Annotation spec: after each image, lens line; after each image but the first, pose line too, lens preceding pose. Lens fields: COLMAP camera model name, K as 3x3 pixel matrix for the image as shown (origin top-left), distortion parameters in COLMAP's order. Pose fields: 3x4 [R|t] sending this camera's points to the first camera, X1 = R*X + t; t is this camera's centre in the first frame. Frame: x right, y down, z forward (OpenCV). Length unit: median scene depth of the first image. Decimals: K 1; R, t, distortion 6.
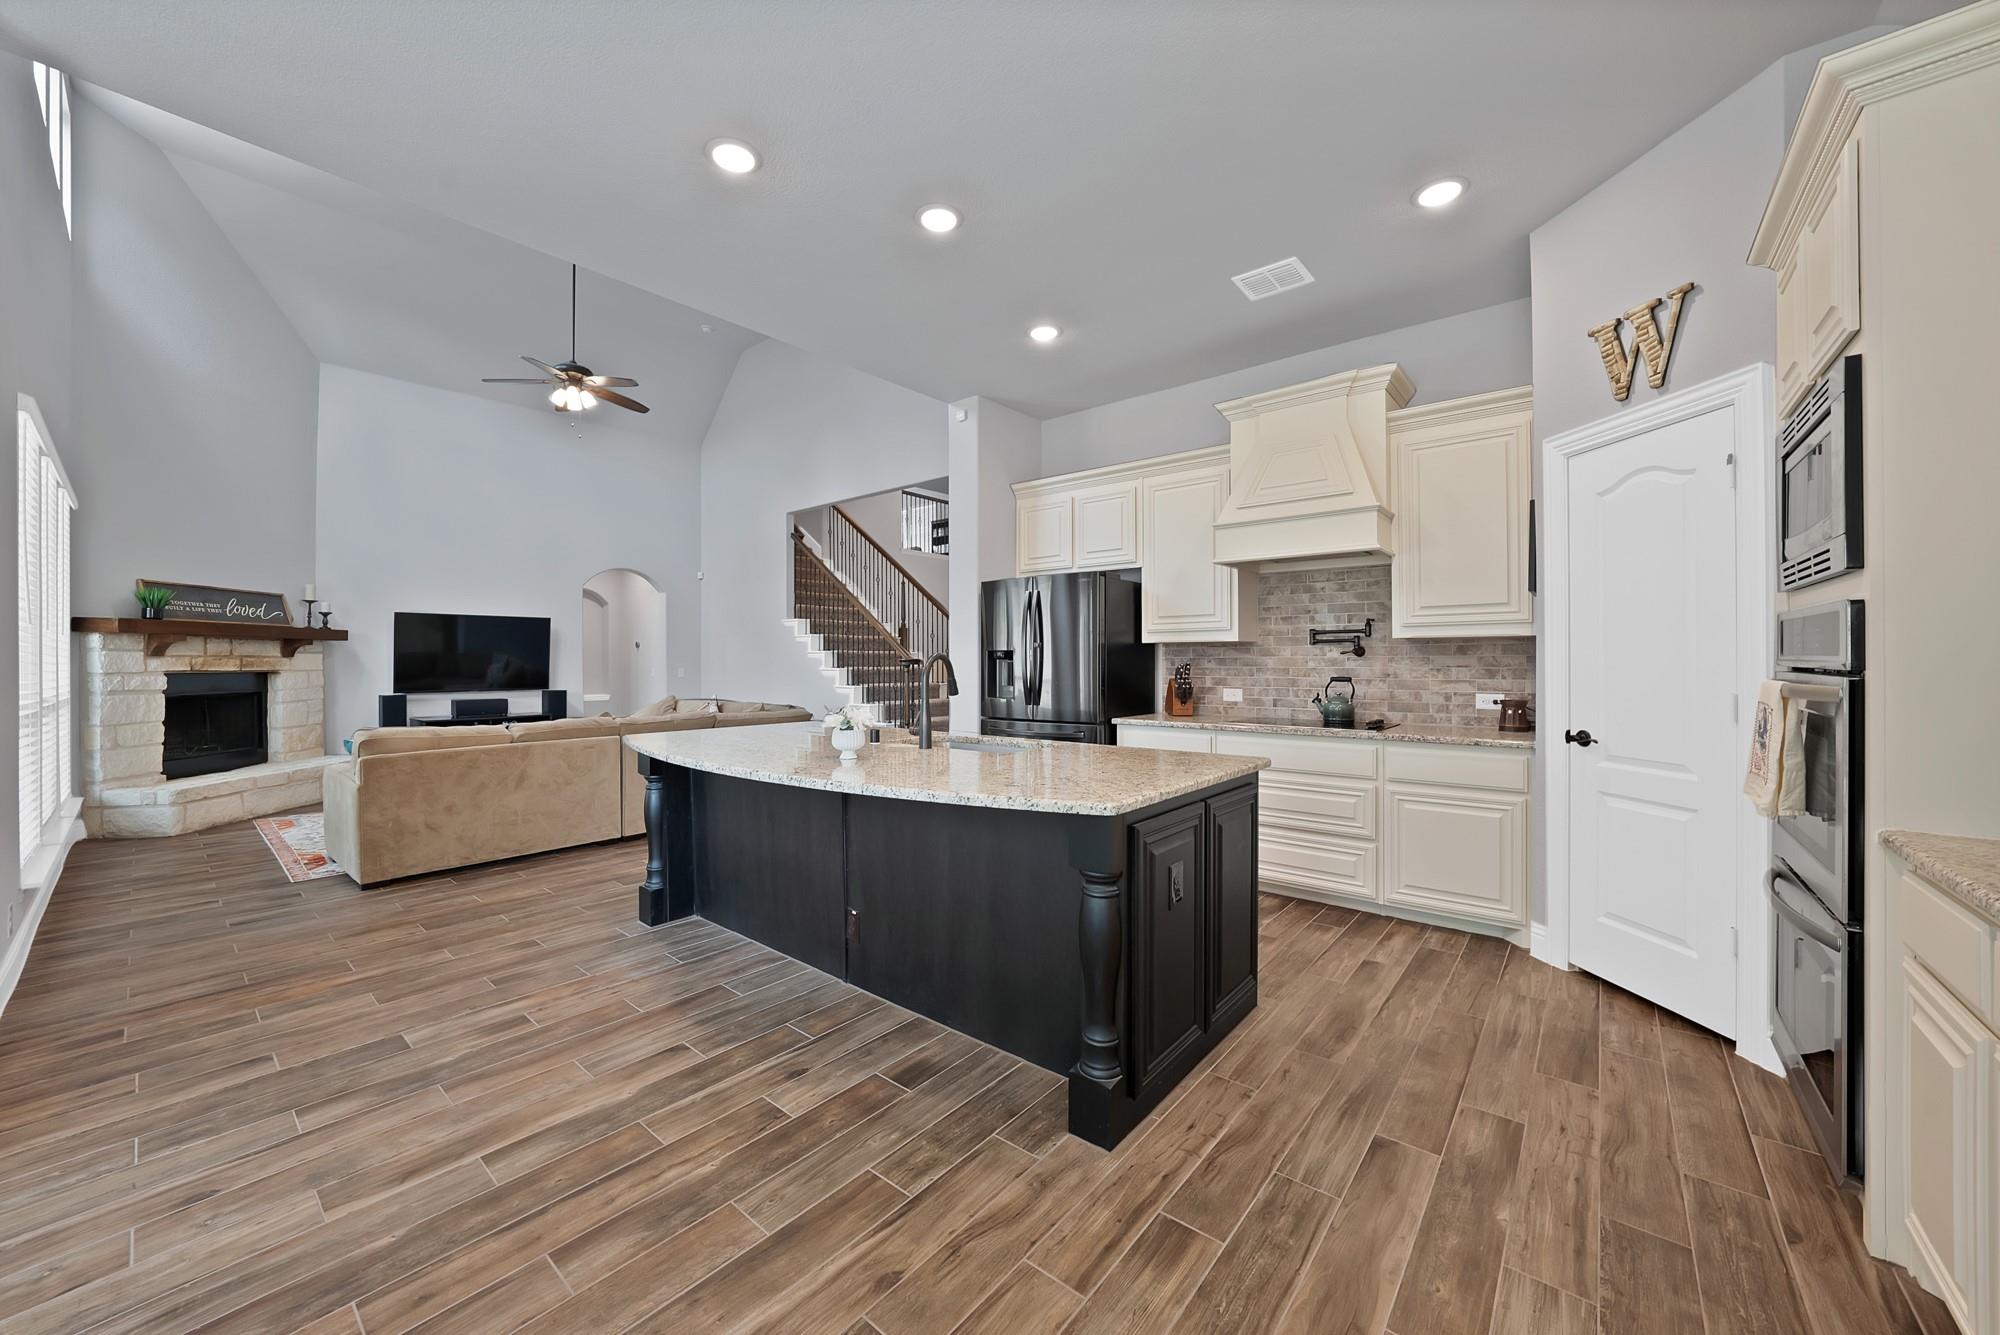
lens RADIAL K [[719.7, 0, 953.3], [0, 719.7, 662.8], [0, 0, 1]] dist [-0.017979, 0.002587]
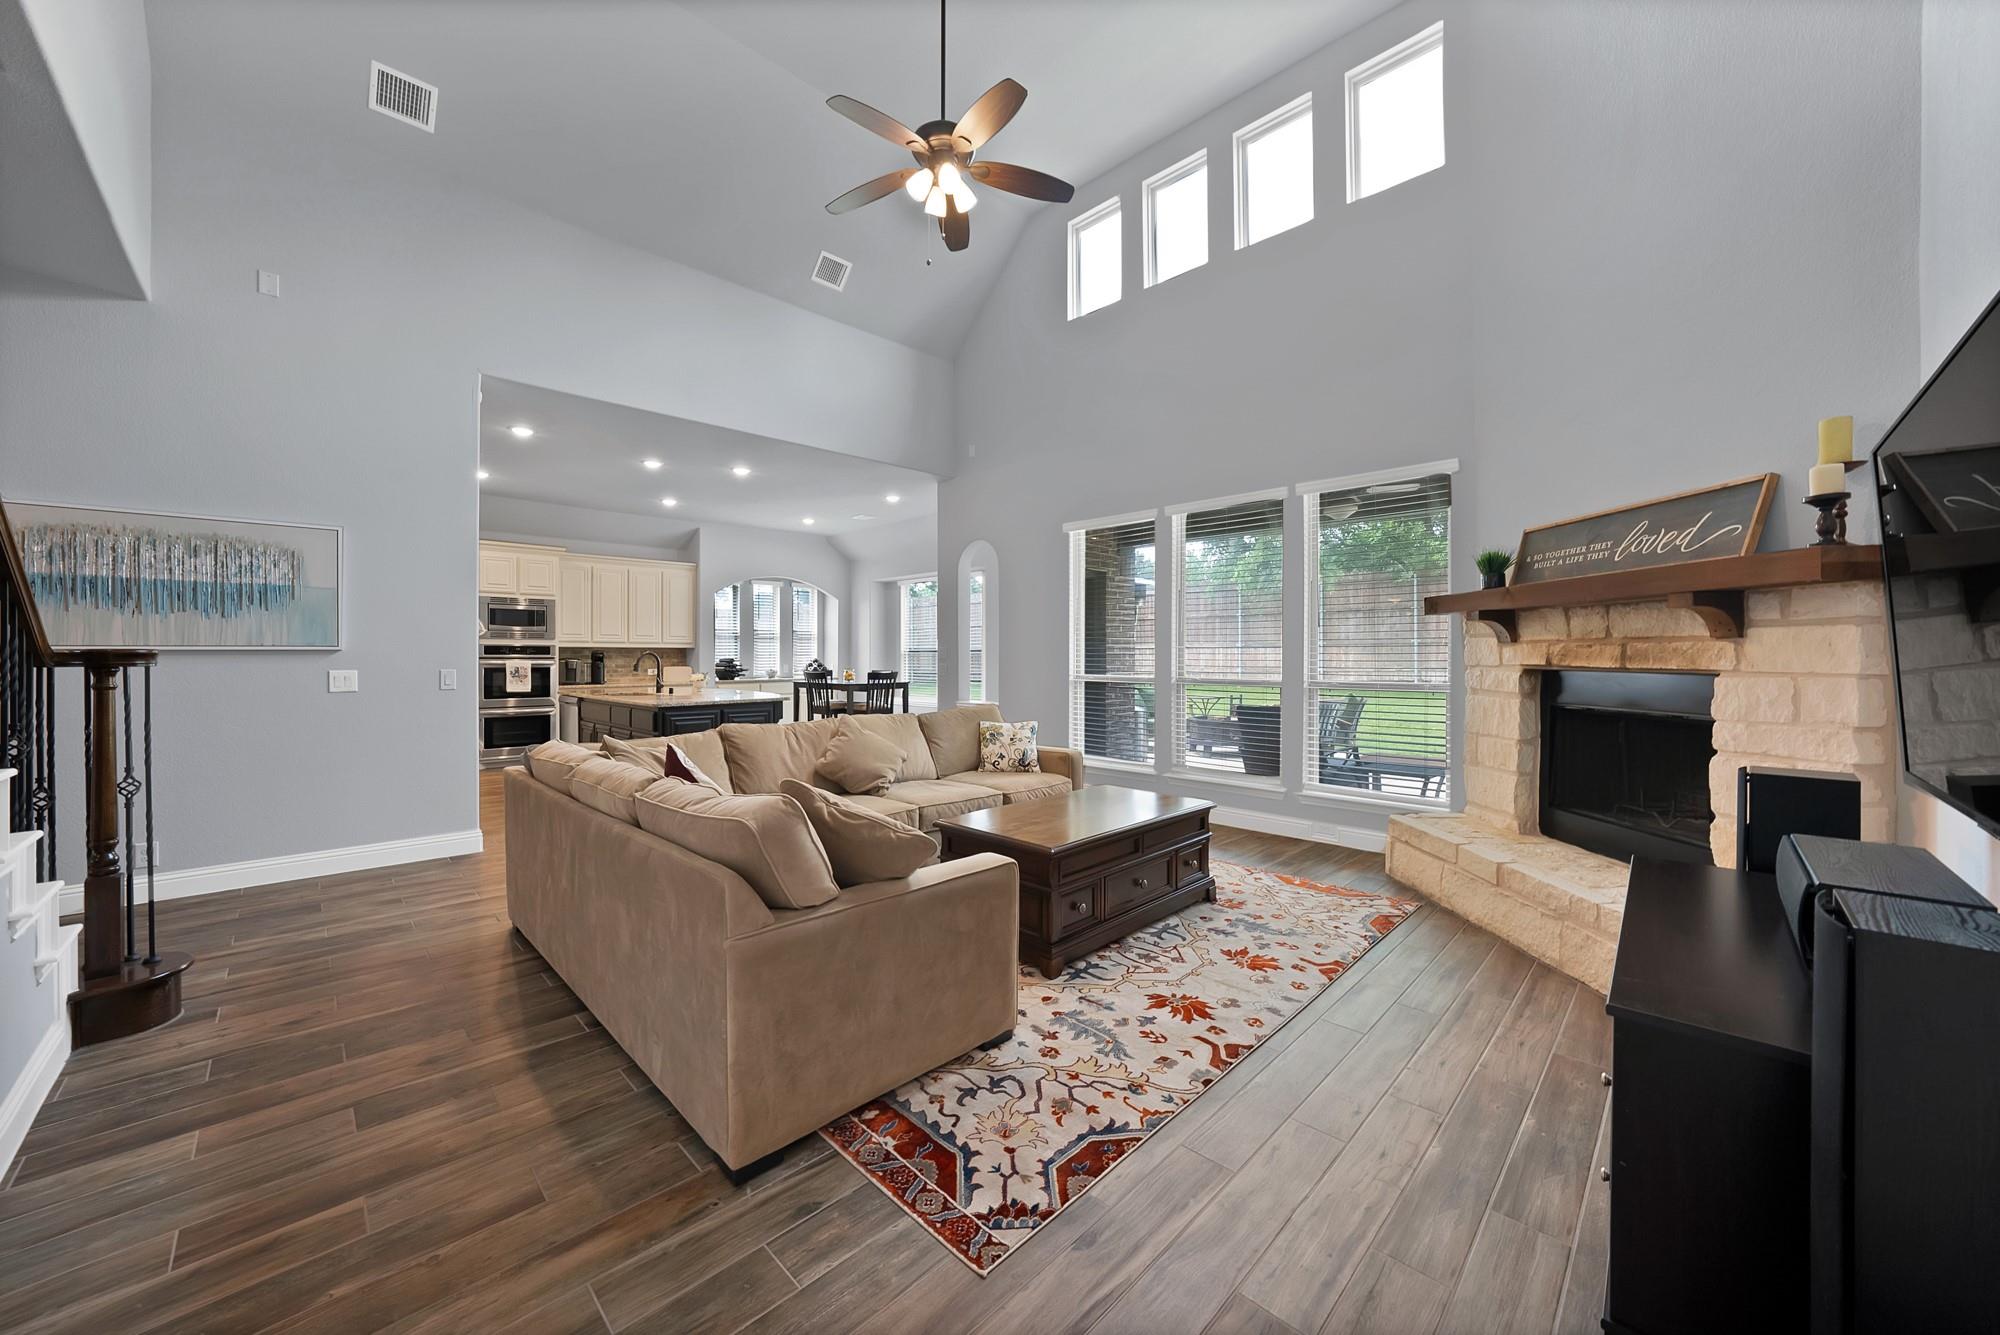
lens RADIAL K [[719.7, 0, 1001.0], [0, 719.7, 656.2], [0, 0, 1]] dist [-0.017979, 0.002587]
pose [[-0.998721, -0.000226, 0.050553, -0.724852], [0.000182, 0.999967, 0.008065, -0.001984], [-0.050553, 0.008064, -0.998689, 1.850871]]
